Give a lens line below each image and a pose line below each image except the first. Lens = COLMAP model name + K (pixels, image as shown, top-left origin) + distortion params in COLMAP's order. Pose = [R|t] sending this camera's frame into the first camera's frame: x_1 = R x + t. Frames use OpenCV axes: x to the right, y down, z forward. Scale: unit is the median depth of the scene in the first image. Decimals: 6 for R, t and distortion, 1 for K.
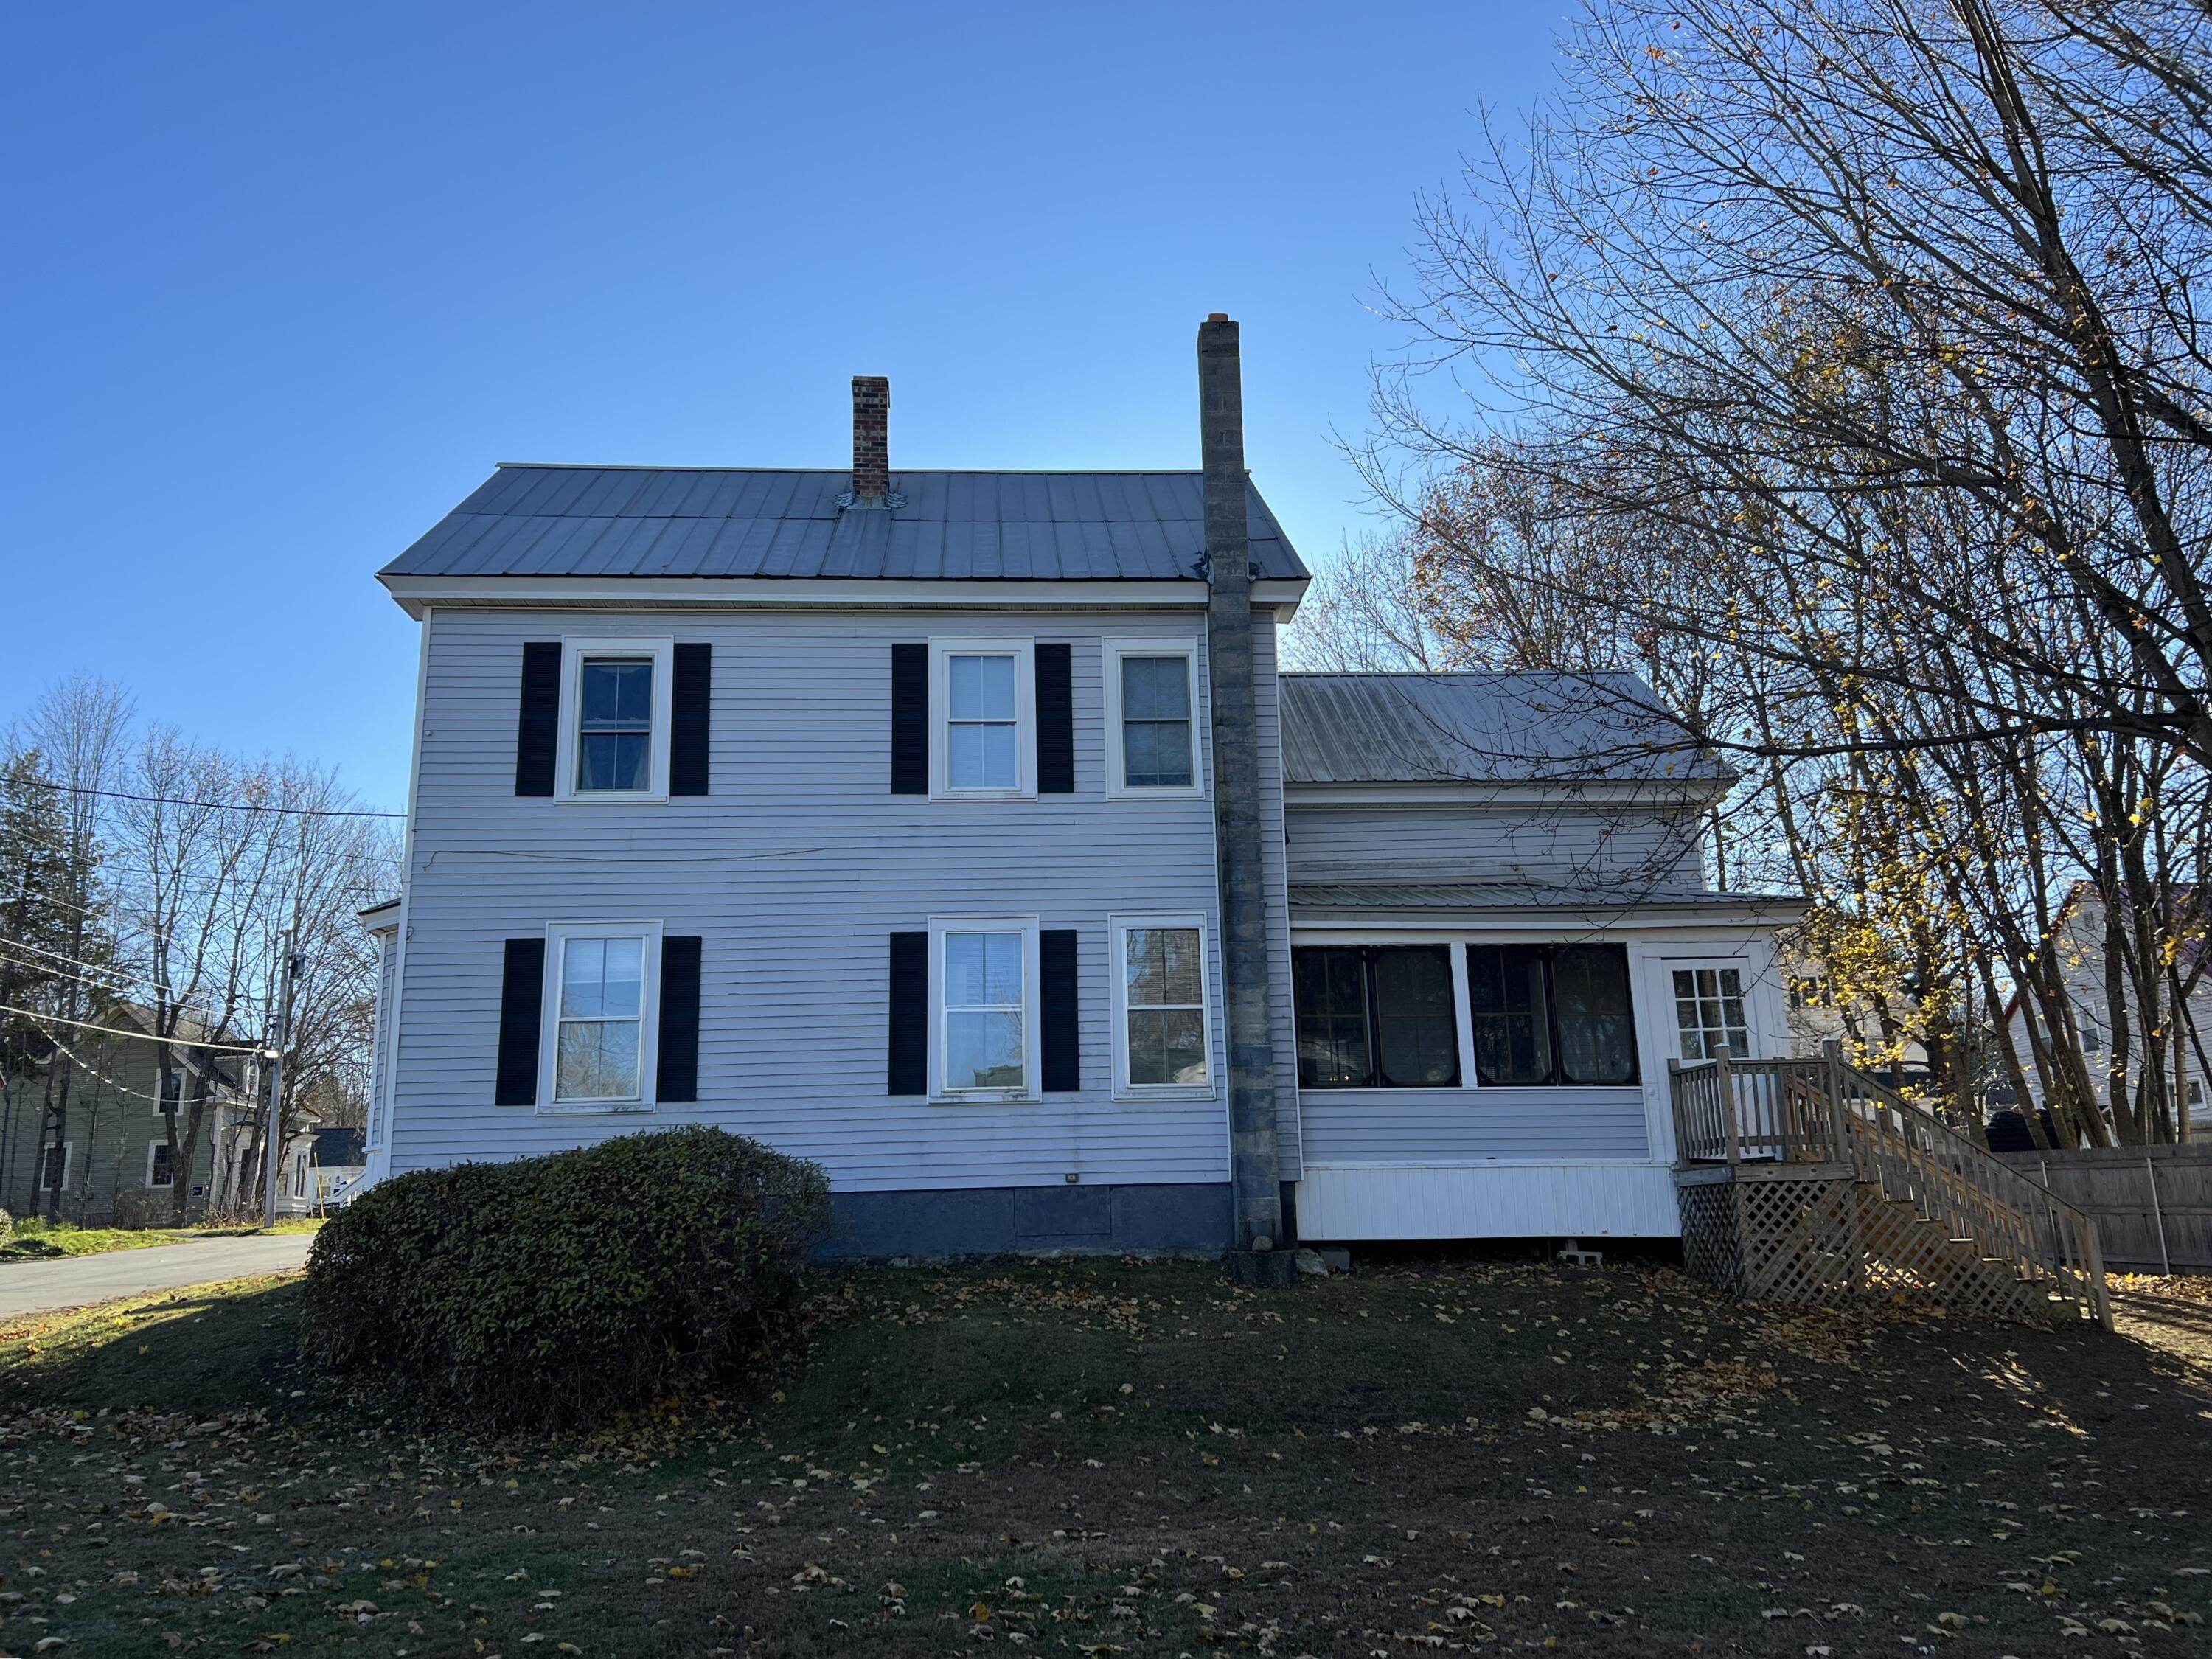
lens RADIAL K [[1671.0, 0, 1091.1], [0, 1671.0, 825.3], [0, 0, 1]] dist [0.014186, -0.012409]
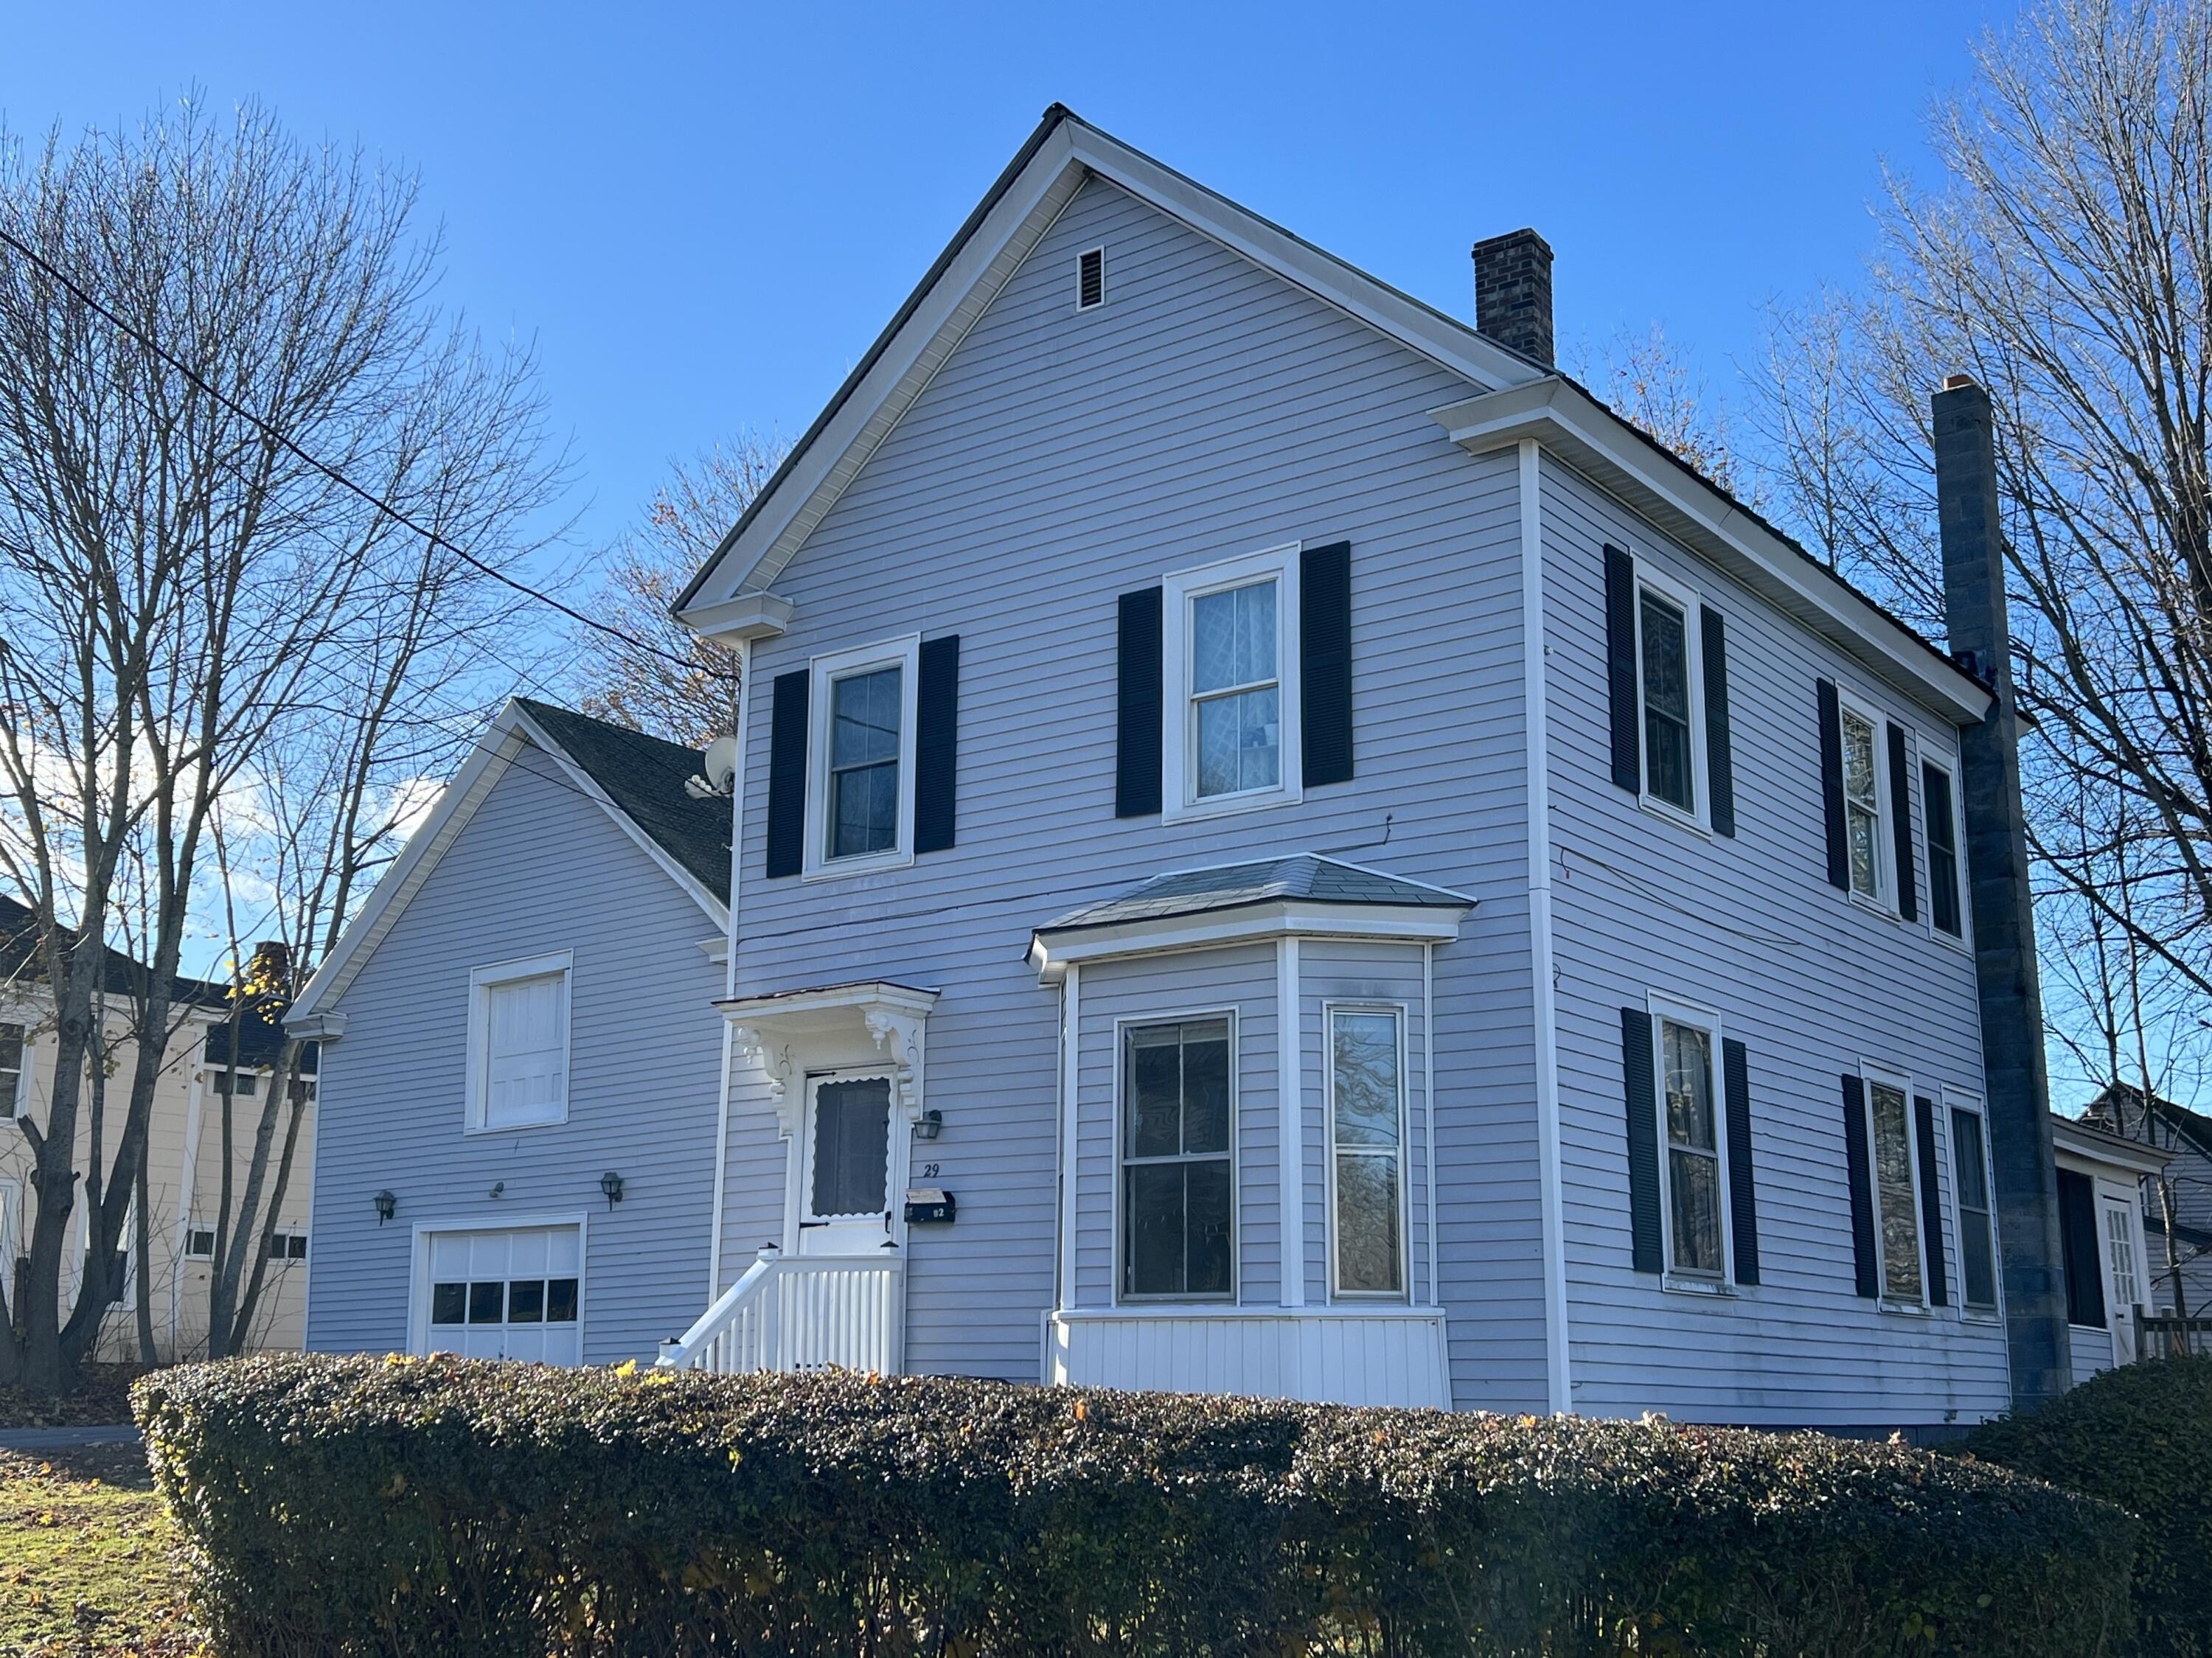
lens RADIAL K [[2440.8, 0, 1099.6], [0, 2440.8, 832.6], [0, 0, 1]] dist [0.099304, 0.000000]
pose [[0.651607, 0.200223, 0.731655, -1.121521], [-0.198361, 0.975950, -0.090417, 0.120559], [-0.732162, -0.086216, 0.675652, 0.496119]]
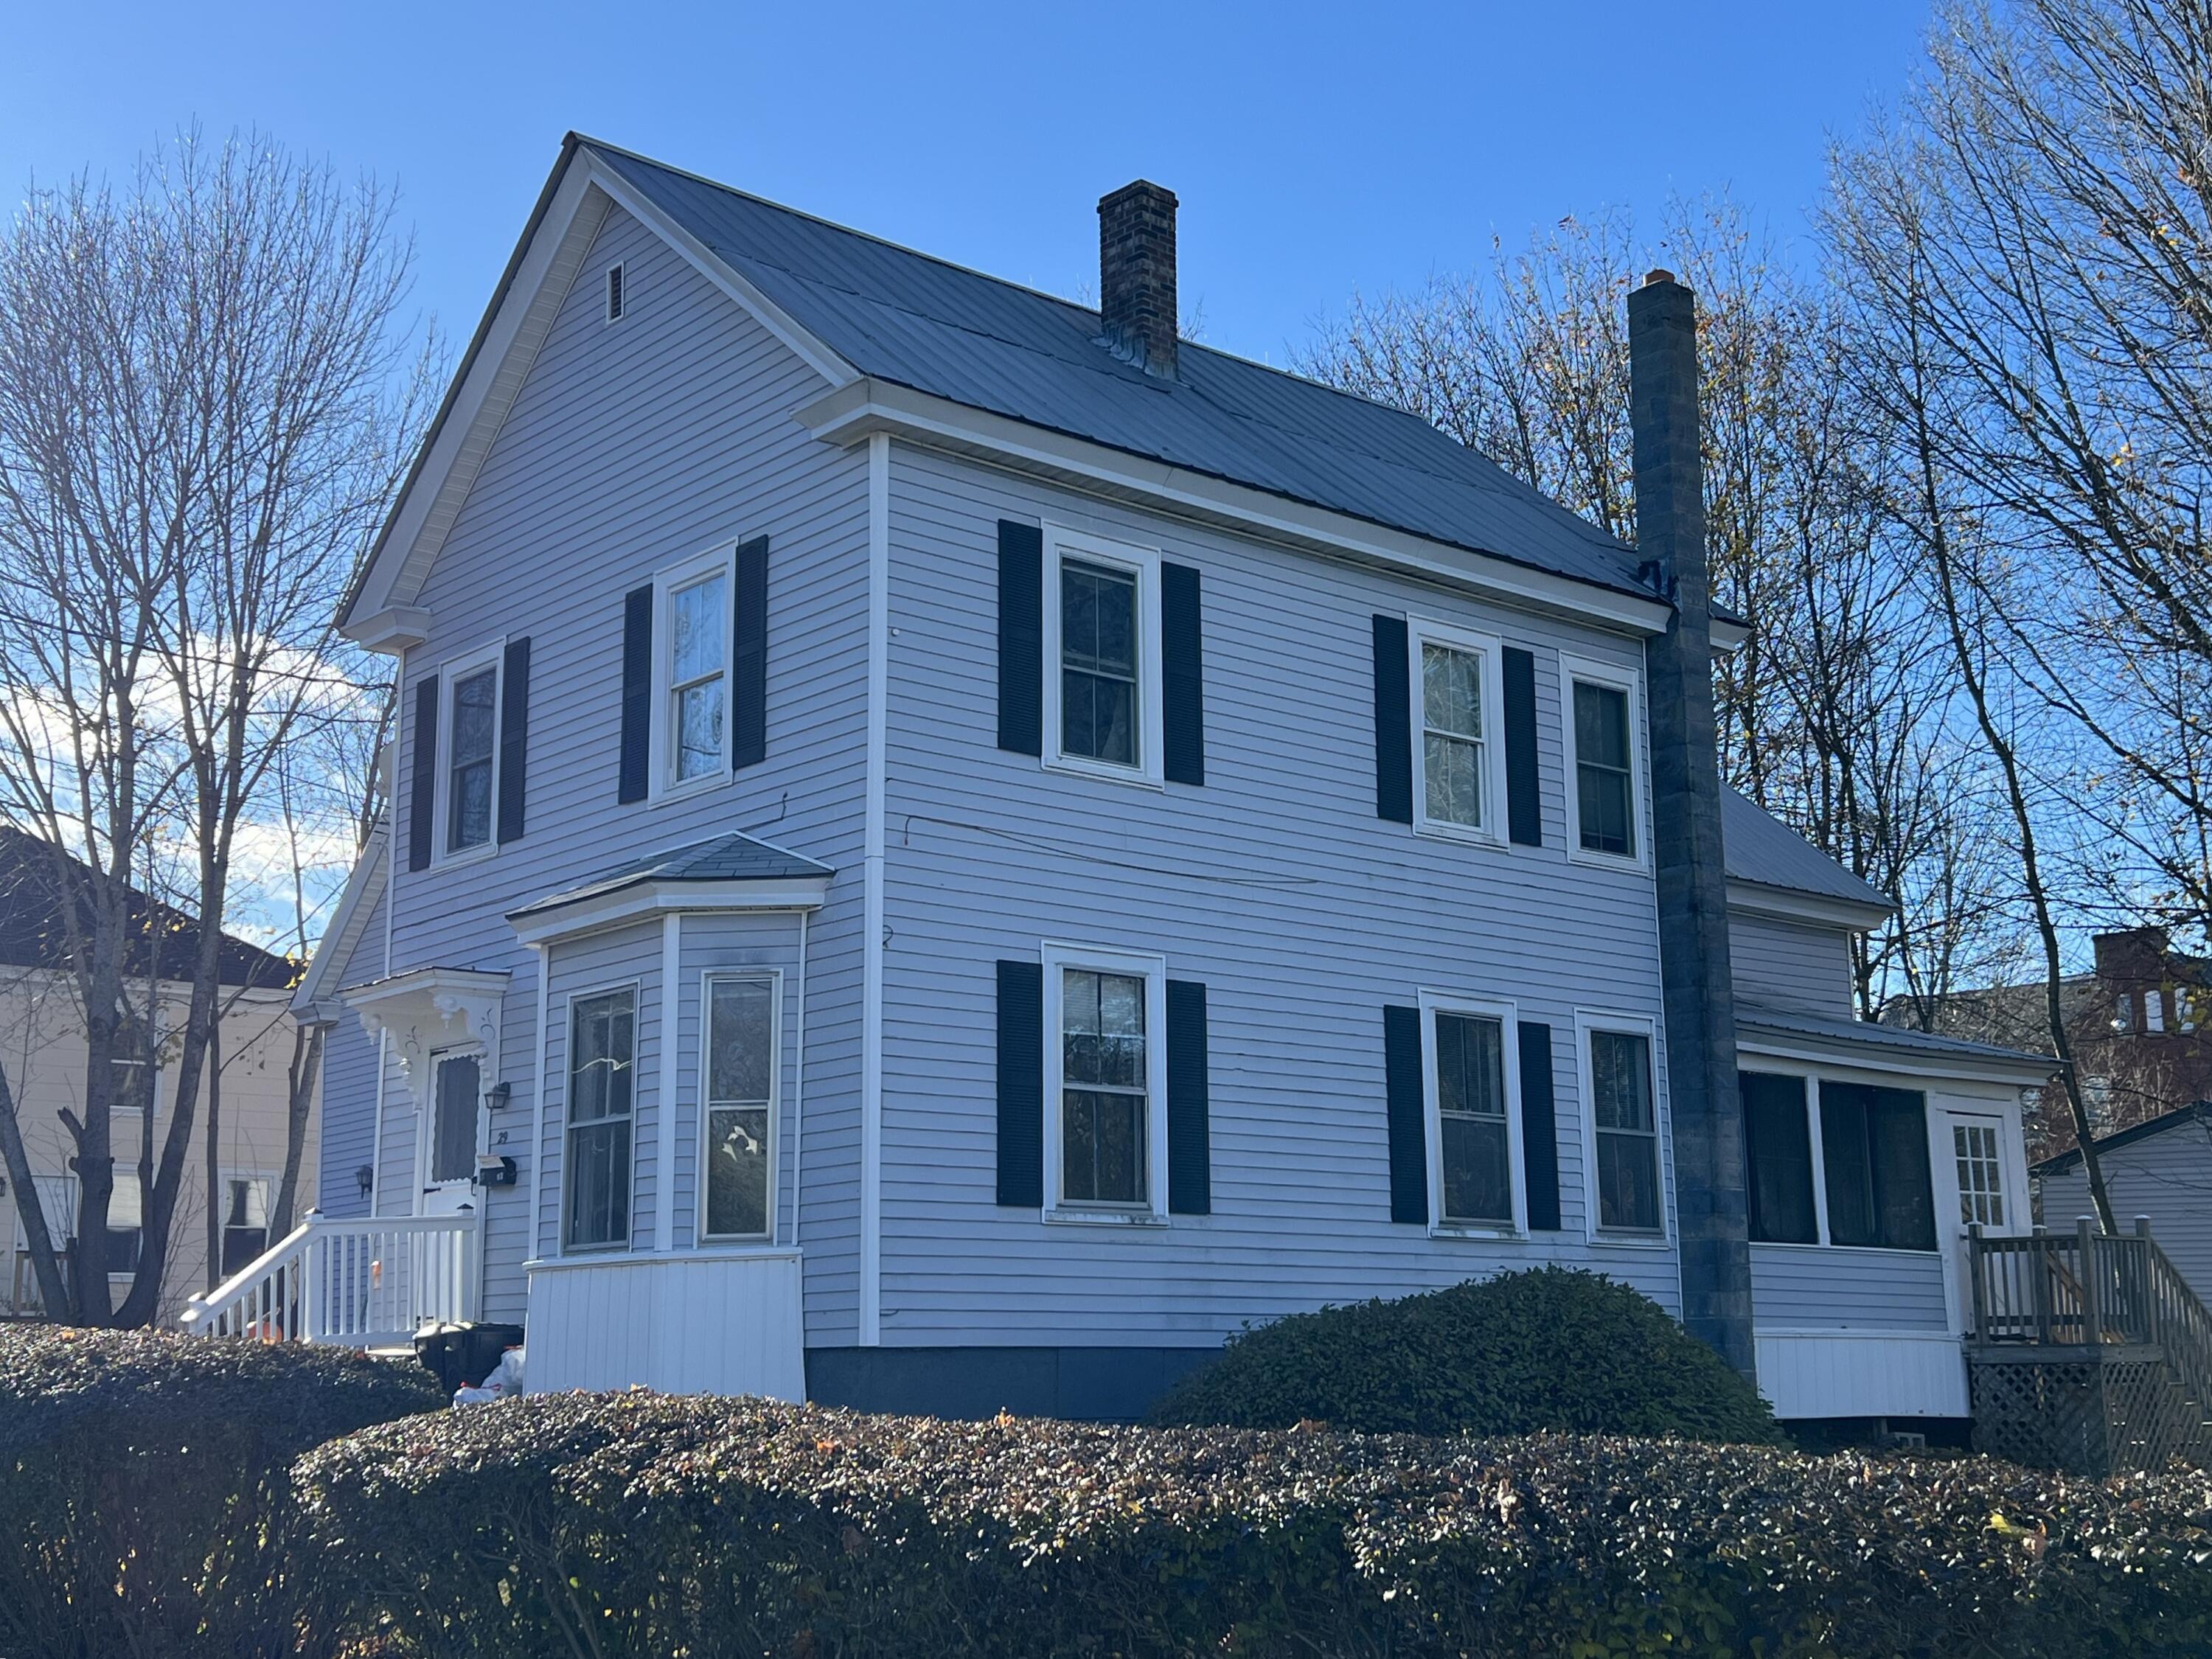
lens RADIAL K [[2703.3, 0, 1109.5], [0, 2703.3, 825.7], [0, 0, 1]] dist [0.087862, 0.000000]
pose [[0.798819, 0.135652, 0.586078, -0.917037], [-0.148445, 0.988566, -0.026480, 0.034145], [-0.582969, -0.065848, 0.809822, 0.087806]]
